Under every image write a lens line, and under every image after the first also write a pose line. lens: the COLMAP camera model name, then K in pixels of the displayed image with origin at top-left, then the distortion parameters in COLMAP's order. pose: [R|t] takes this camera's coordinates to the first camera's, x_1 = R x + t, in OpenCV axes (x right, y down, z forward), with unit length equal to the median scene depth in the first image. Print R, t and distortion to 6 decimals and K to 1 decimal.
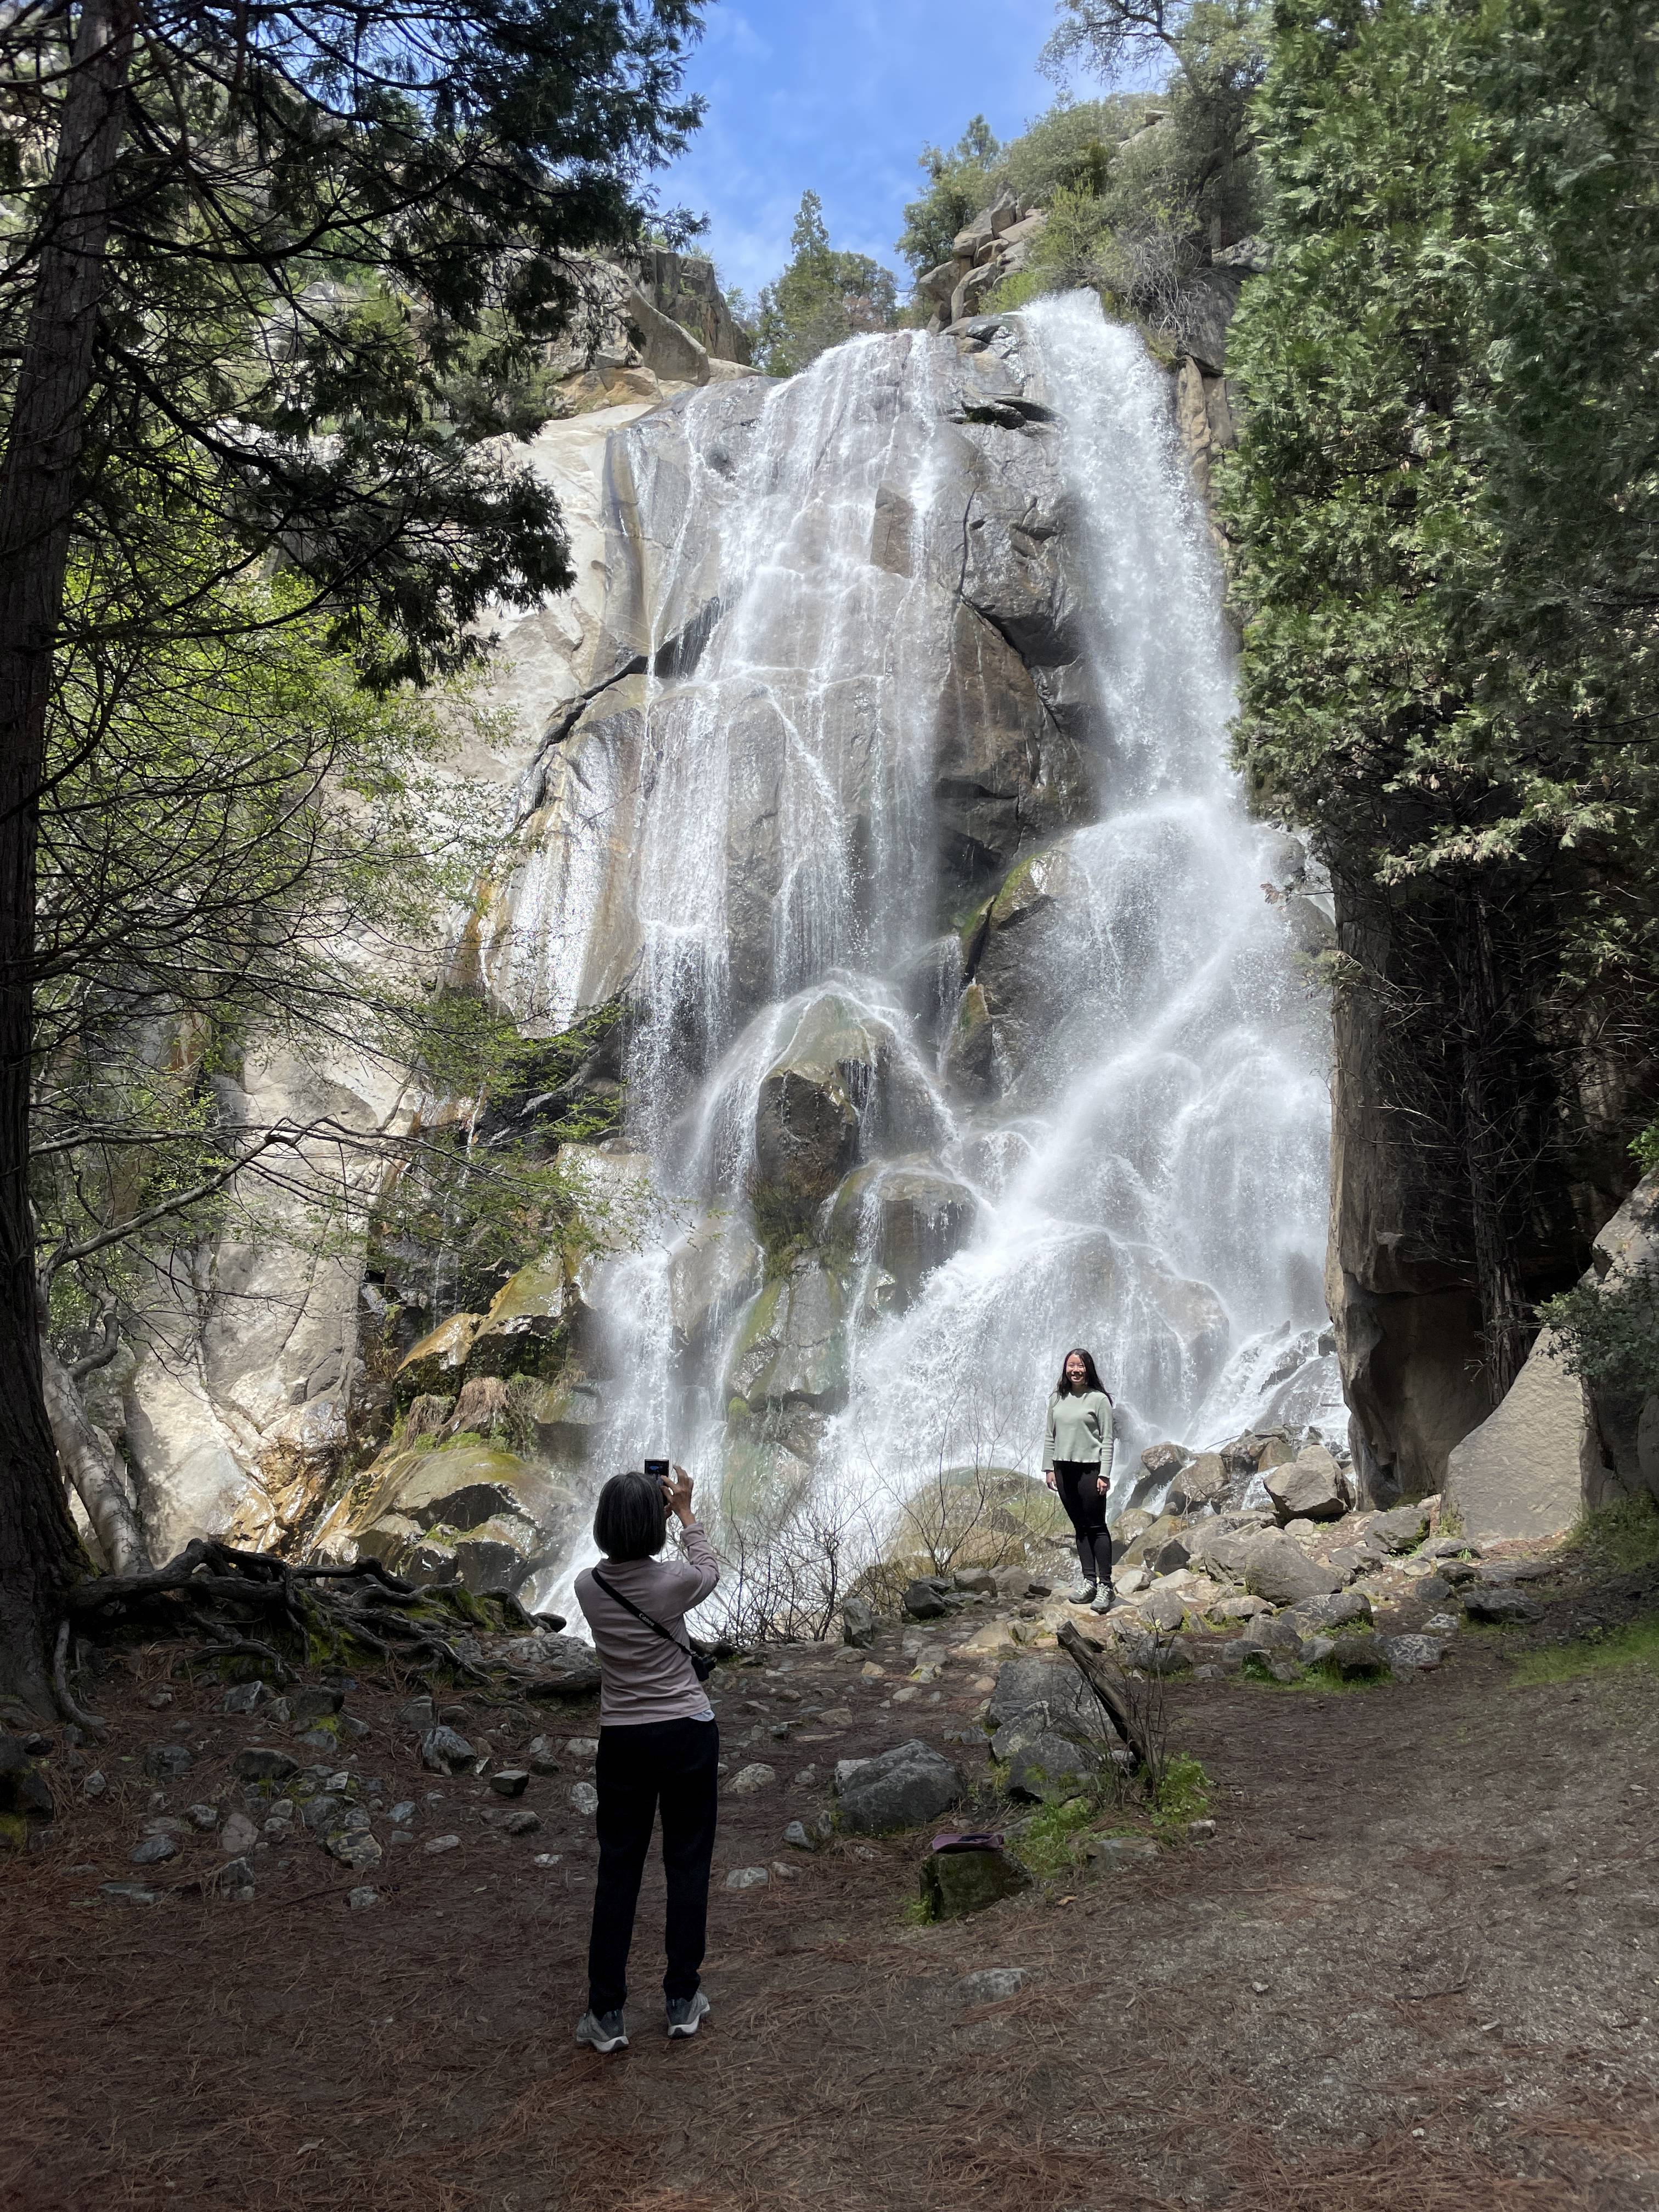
lens RADIAL K [[1701.1, 0, 845.5], [0, 1701.1, 1108.8], [0, 0, 1]] dist [0.068119, -0.097640]
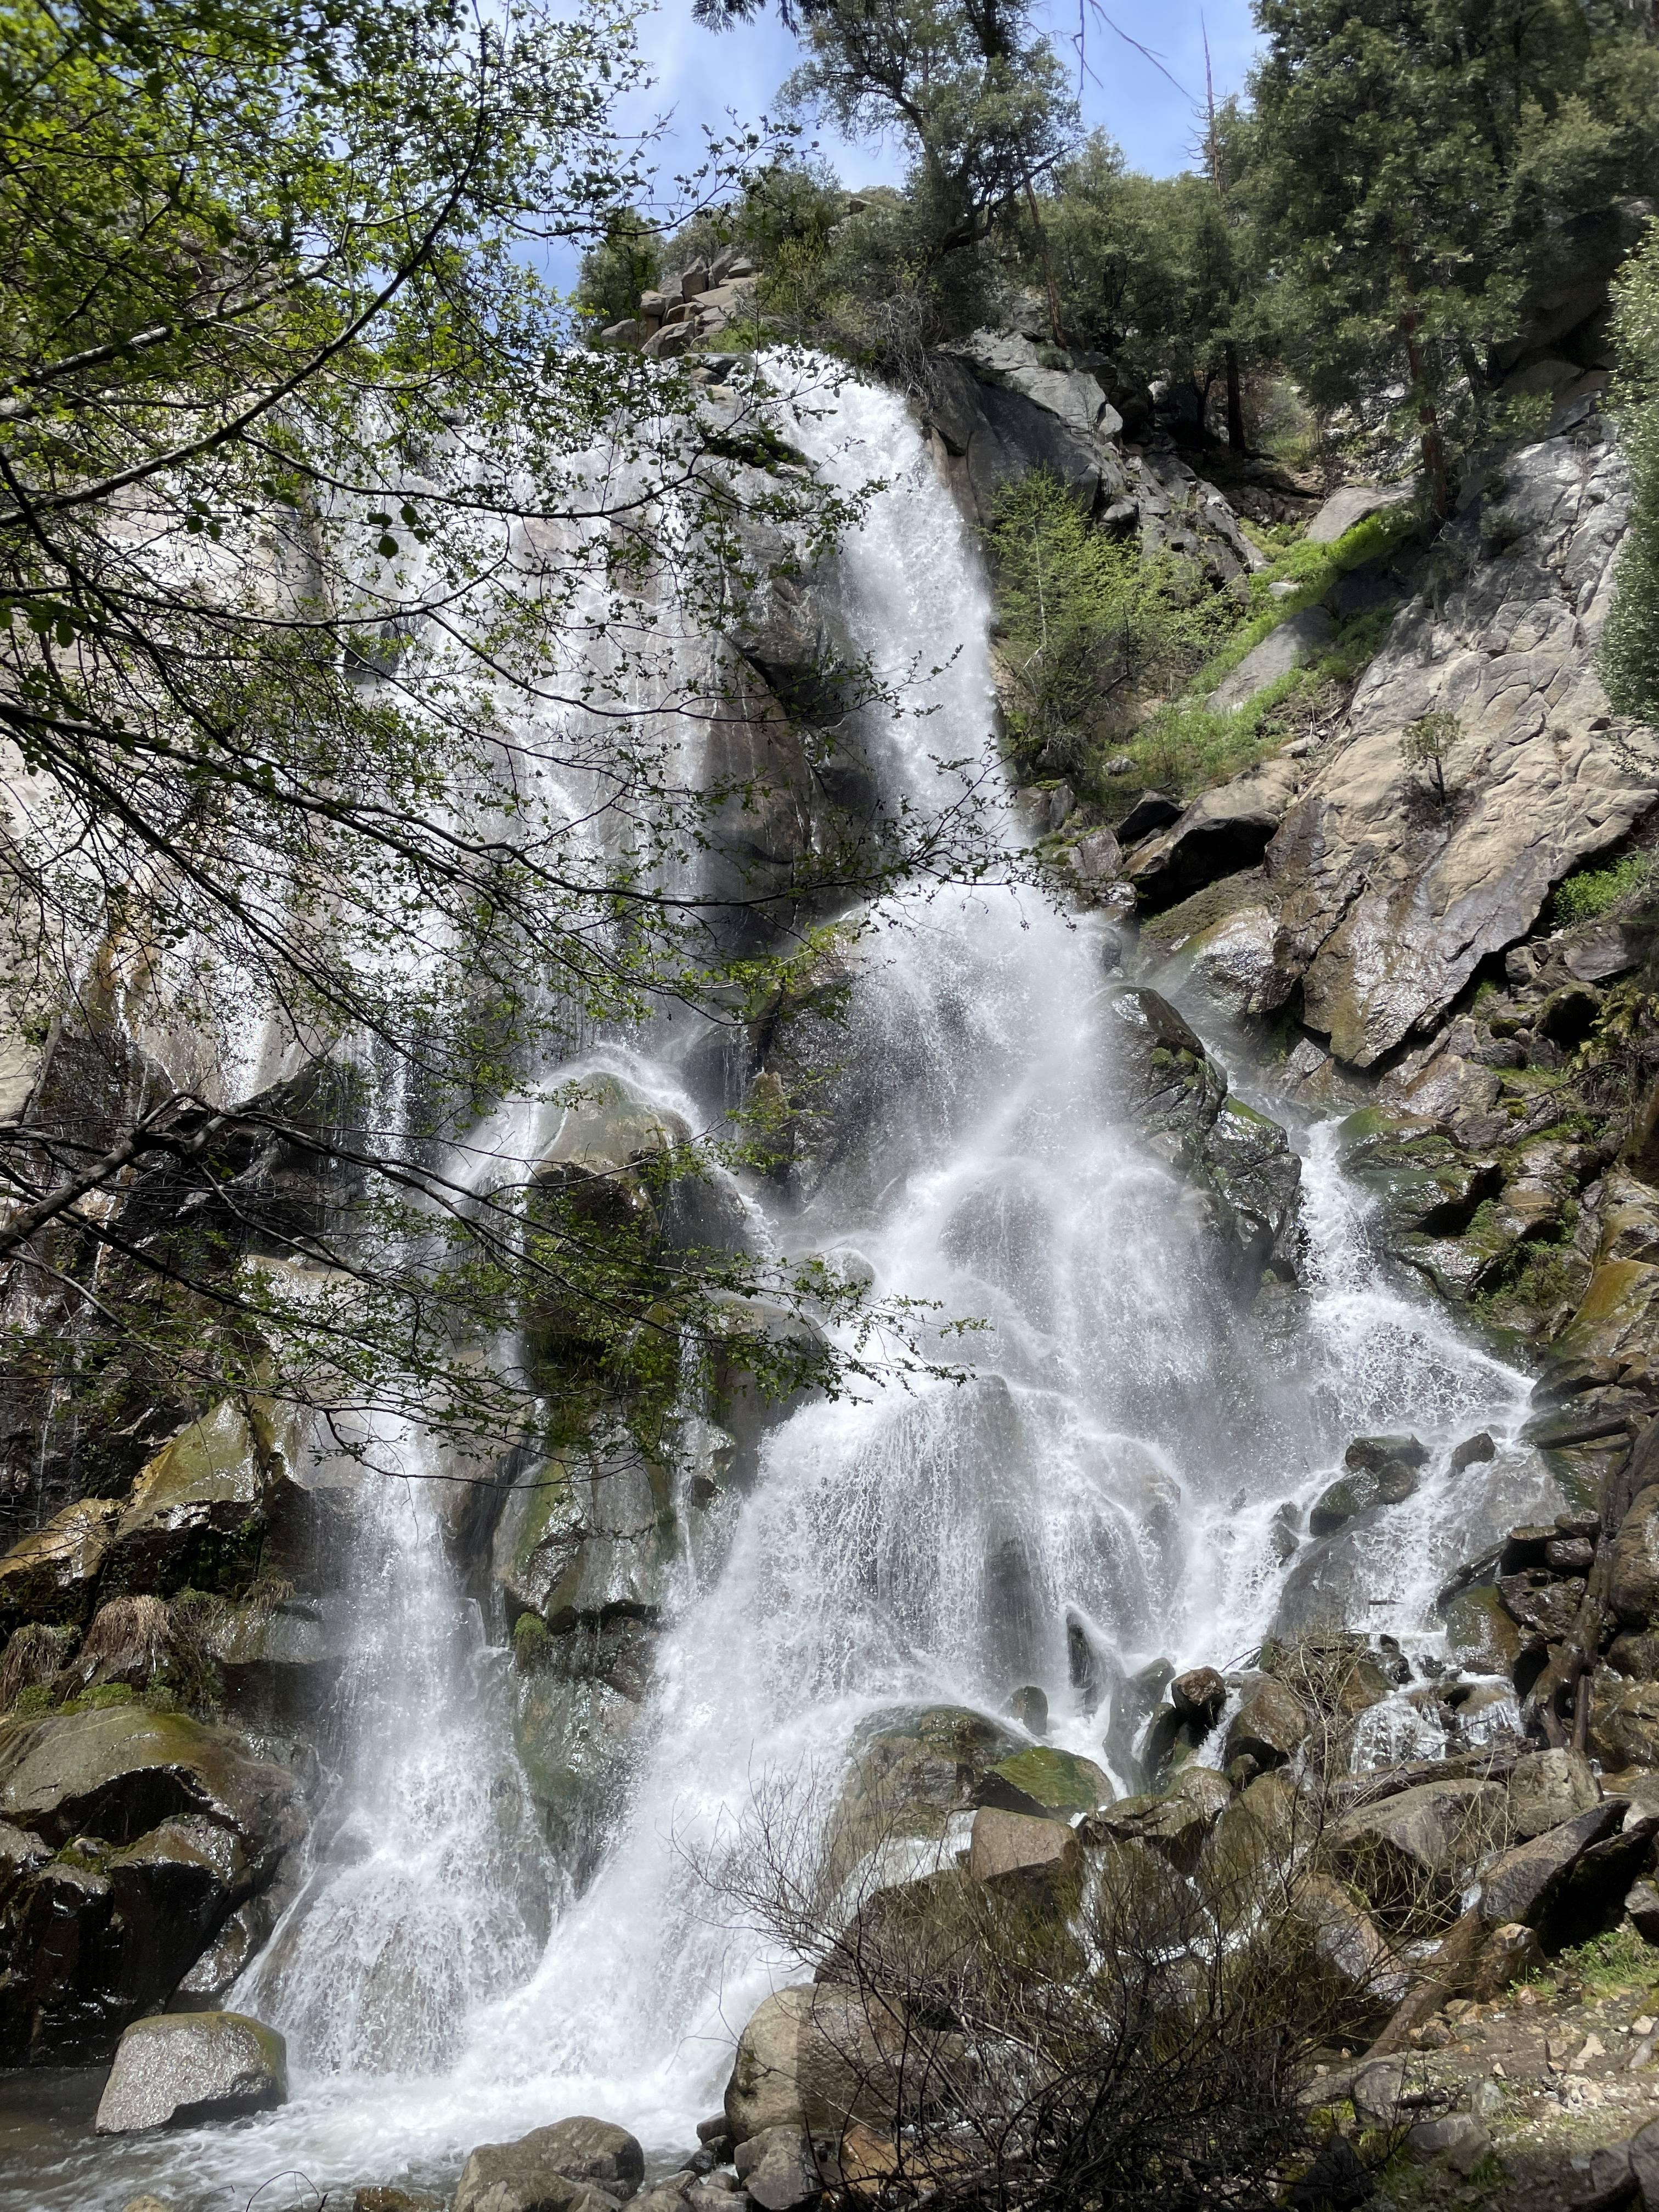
lens RADIAL K [[1701.1, 0, 845.5], [0, 1701.1, 1108.8], [0, 0, 1]] dist [0.068119, -0.097640]
pose [[0.959329, 0.045204, 0.278648, -0.129413], [-0.019778, 0.995433, -0.093394, 0.021924], [-0.281597, 0.084084, 0.955842, 0.237280]]
